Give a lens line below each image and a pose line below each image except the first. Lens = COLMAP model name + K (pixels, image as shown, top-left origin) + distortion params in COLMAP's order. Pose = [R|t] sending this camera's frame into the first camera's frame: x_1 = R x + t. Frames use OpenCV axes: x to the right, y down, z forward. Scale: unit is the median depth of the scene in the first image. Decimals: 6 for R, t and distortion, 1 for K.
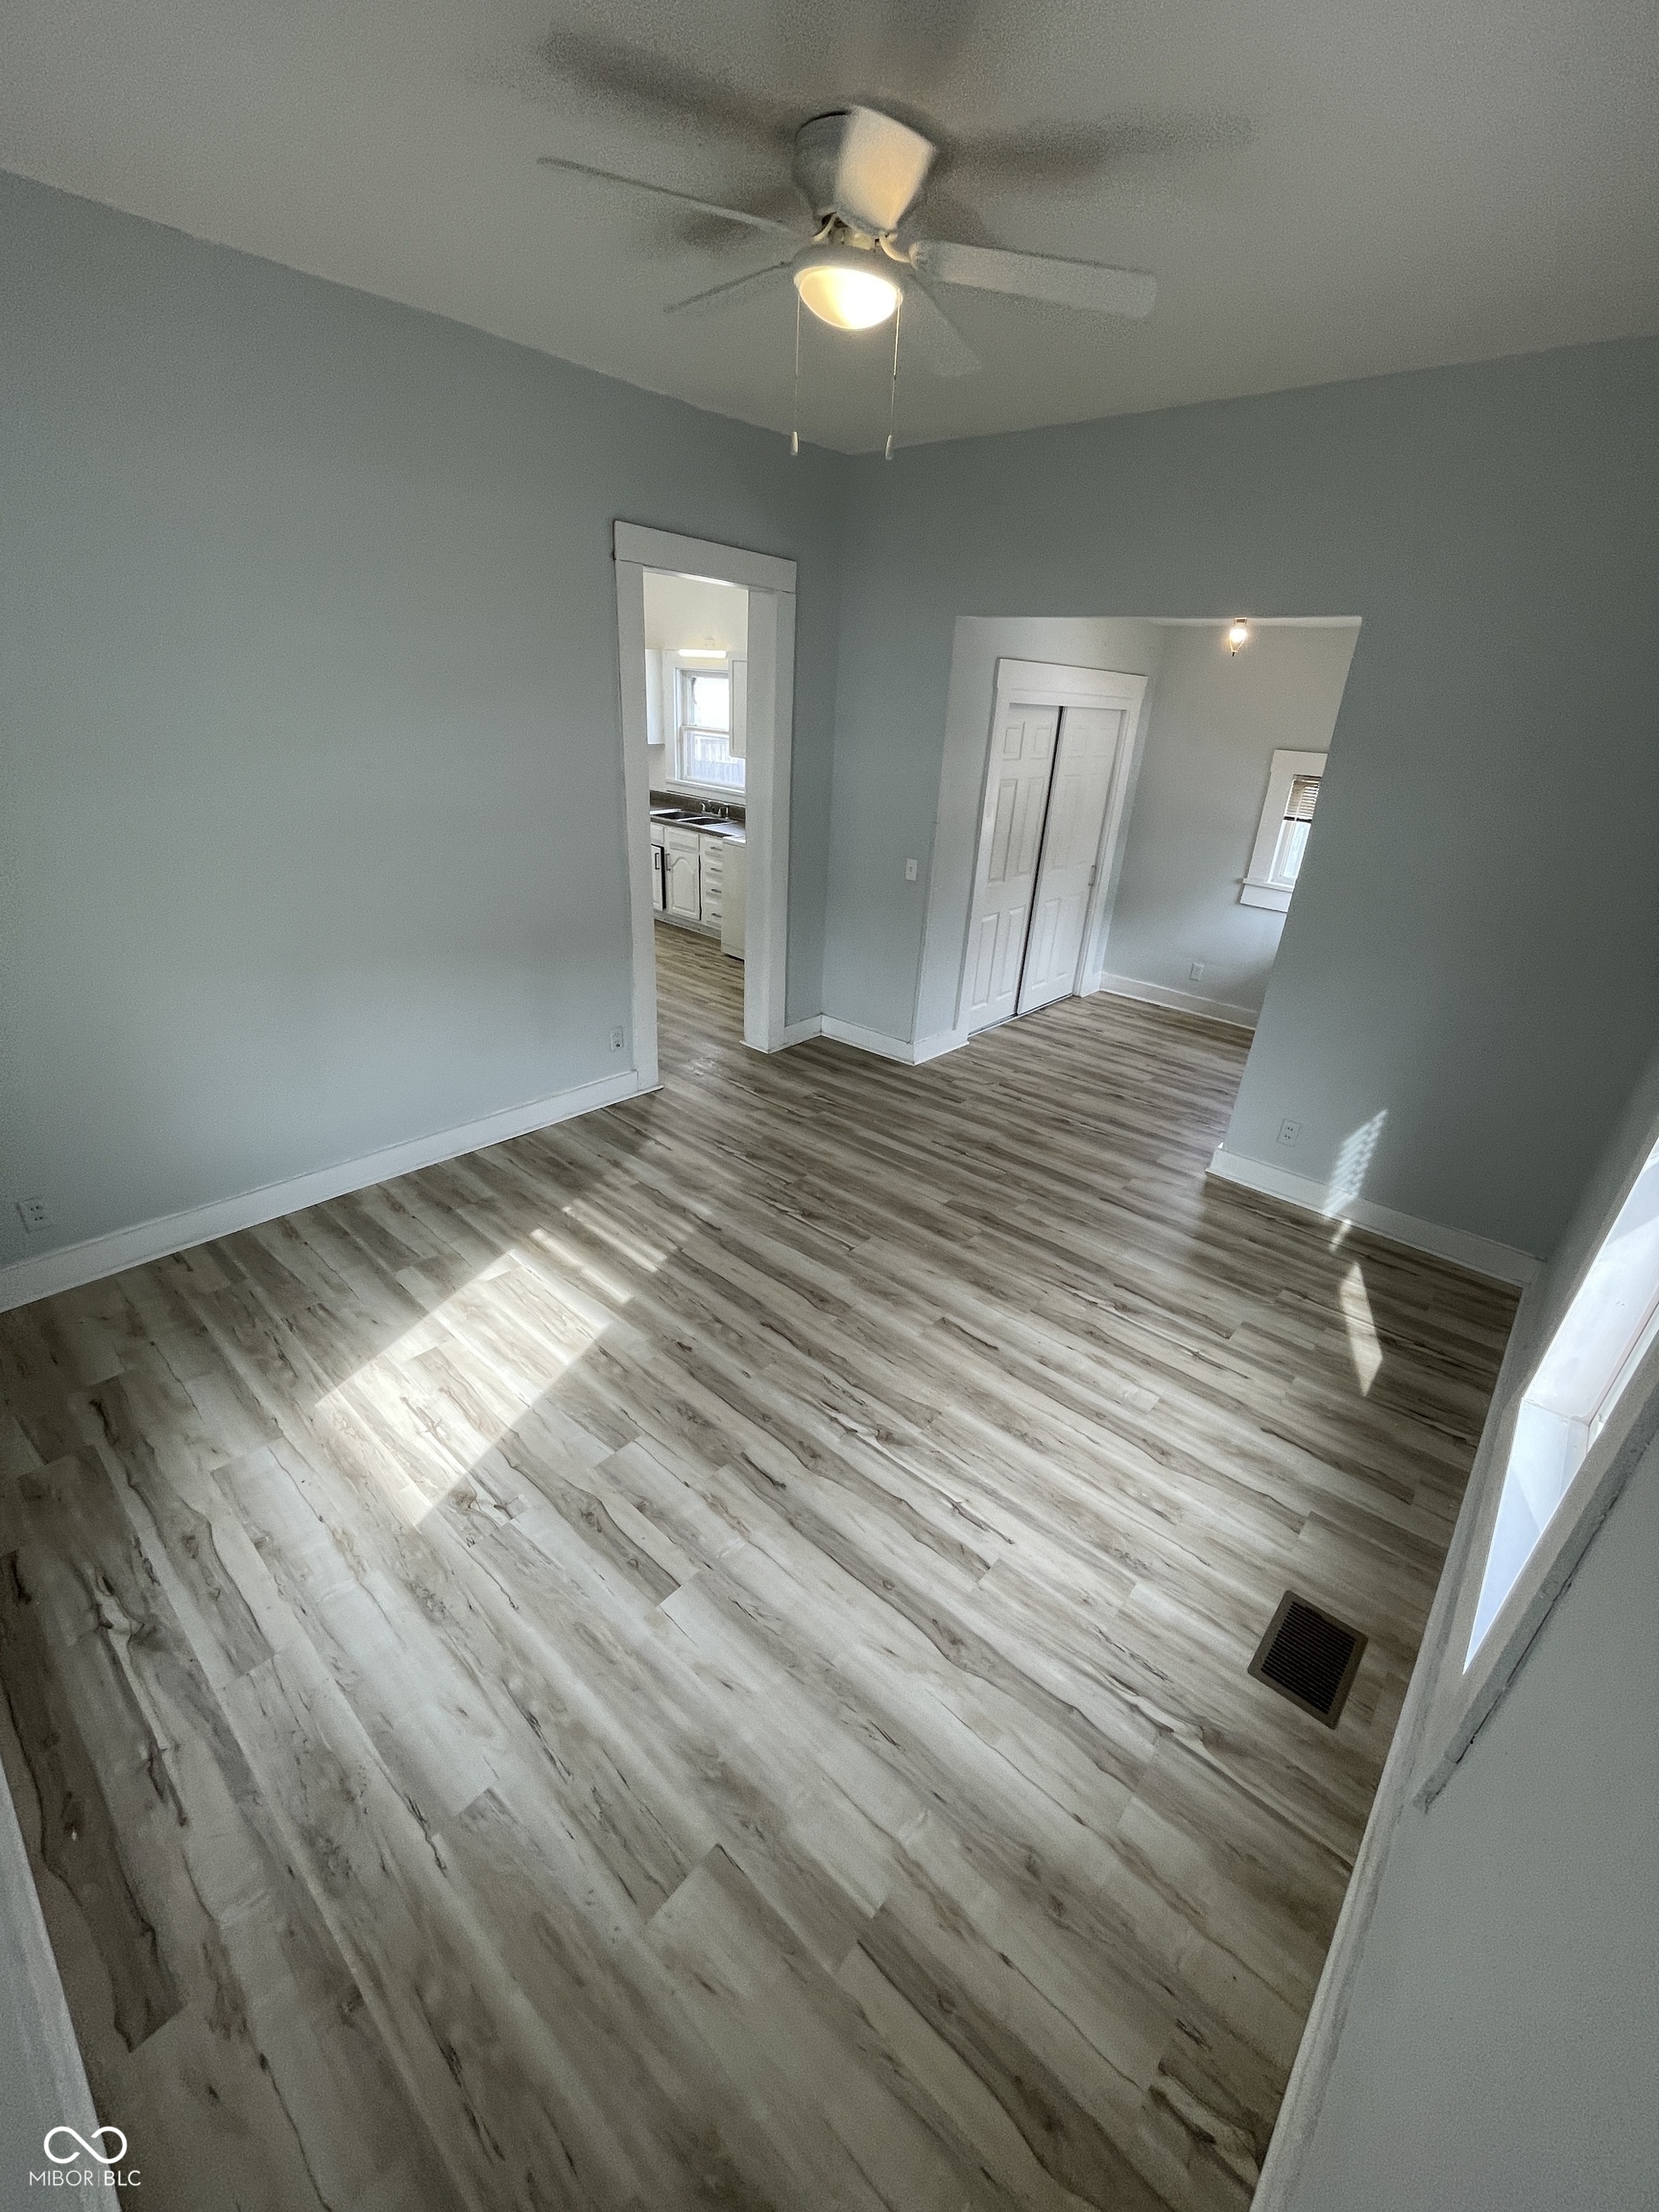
lens RADIAL K [[894.9, 0, 836.7], [0, 894.9, 1099.0], [0, 0, 1]] dist [-0.008383, 0.000907]
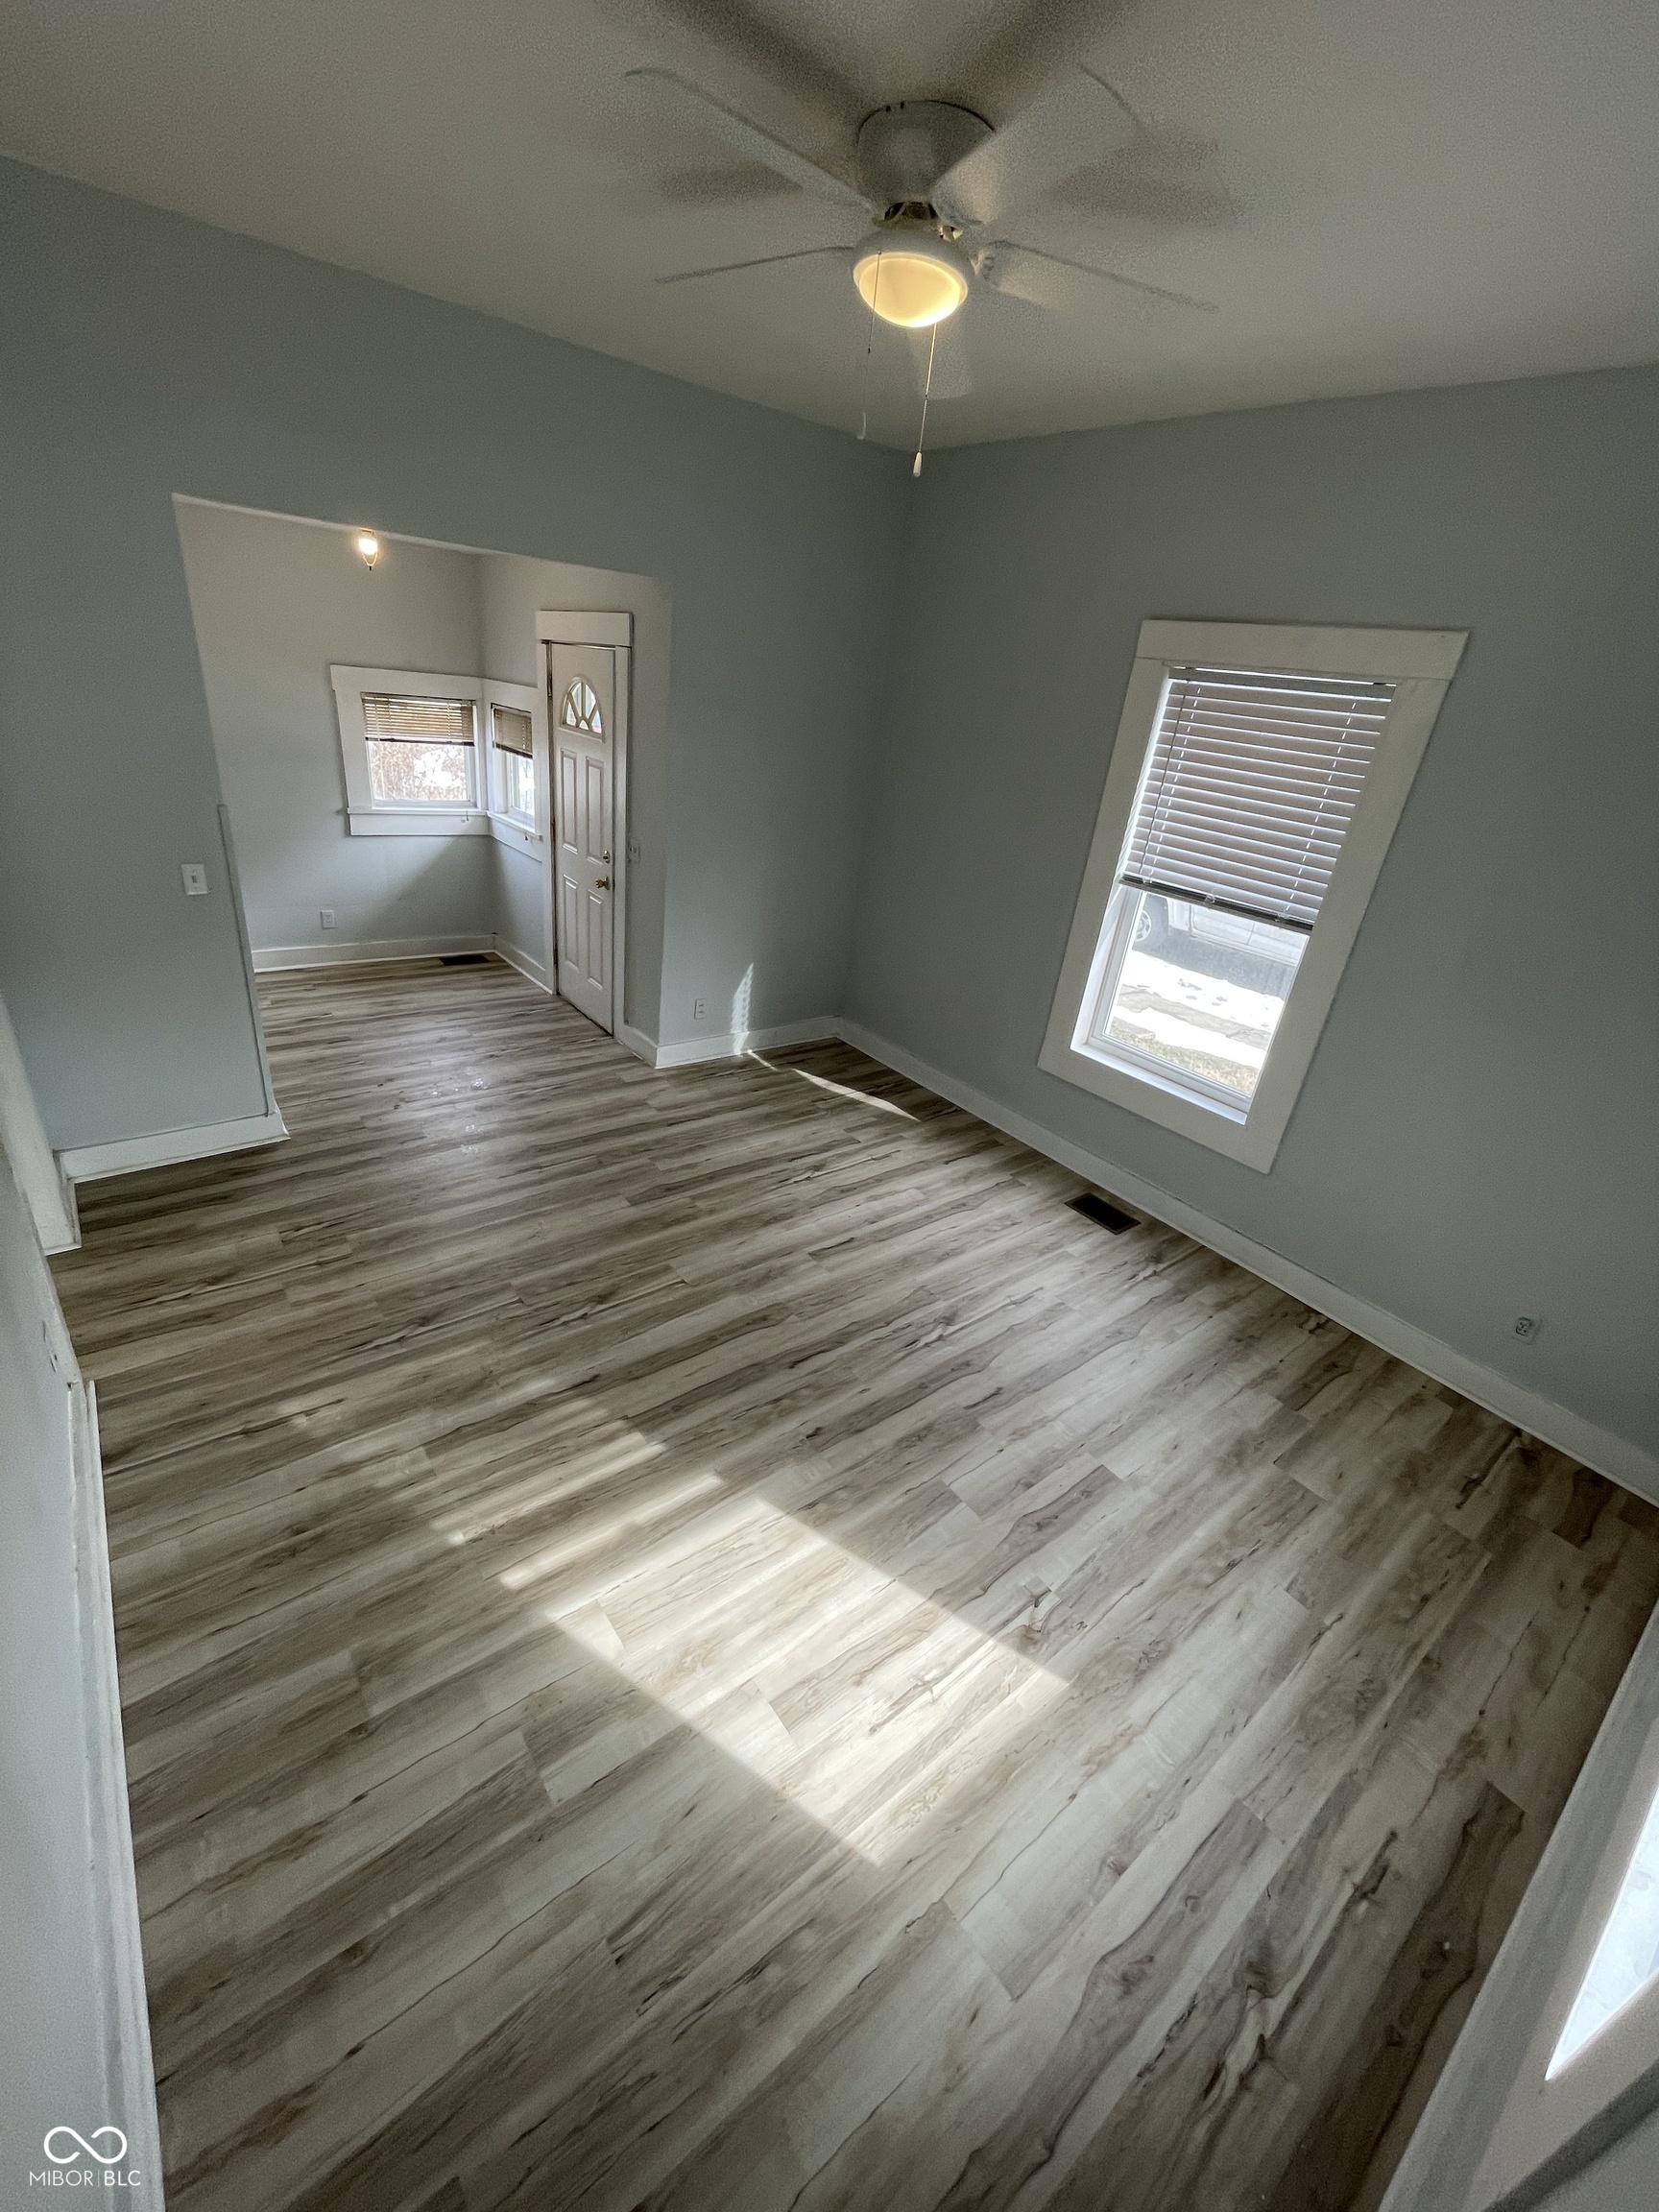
lens RADIAL K [[894.9, 0, 836.7], [0, 894.9, 1099.0], [0, 0, 1]] dist [-0.008383, 0.000907]
pose [[0.180041, -0.448200, 0.875615, -0.824386], [0.319287, 0.868591, 0.378954, -0.358776], [-0.930399, 0.211345, 0.299486, 0.652276]]
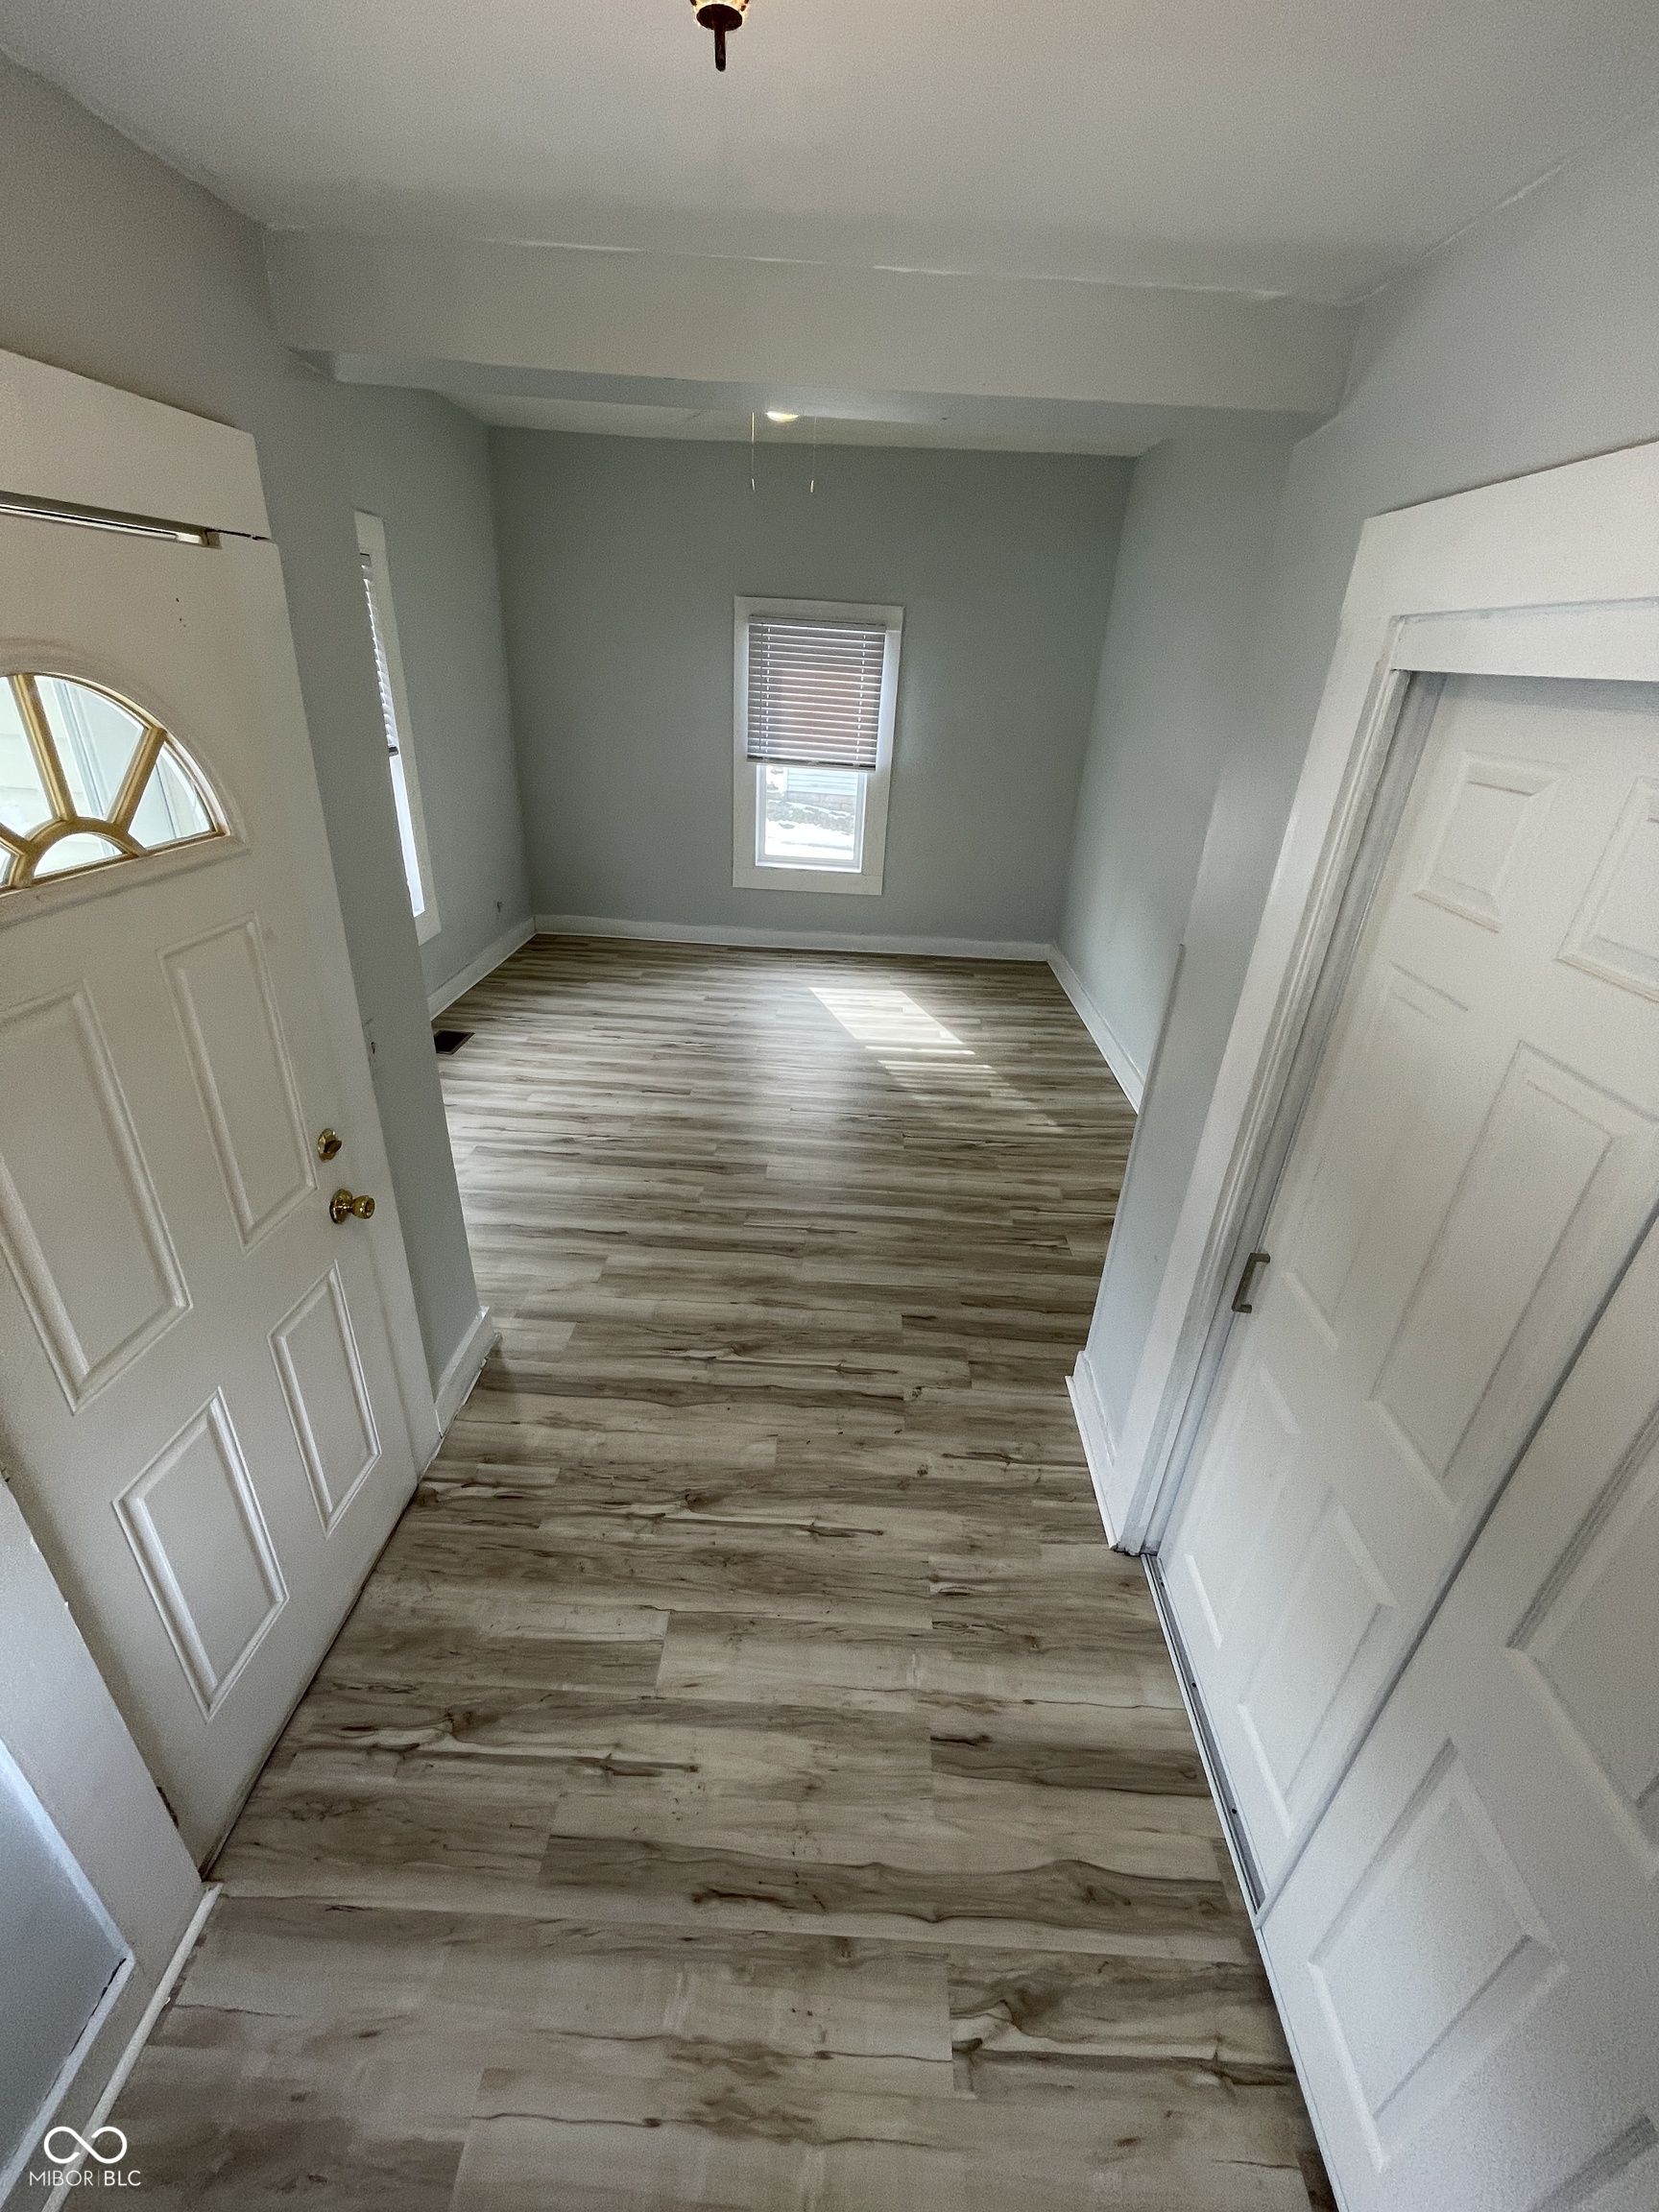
lens RADIAL K [[894.9, 0, 836.7], [0, 894.9, 1099.0], [0, 0, 1]] dist [-0.008383, 0.000907]
pose [[-0.762825, 0.200539, -0.614722, 0.857473], [-0.356559, 0.662625, 0.658630, -0.794294], [0.539411, 0.721604, -0.433962, 1.874571]]
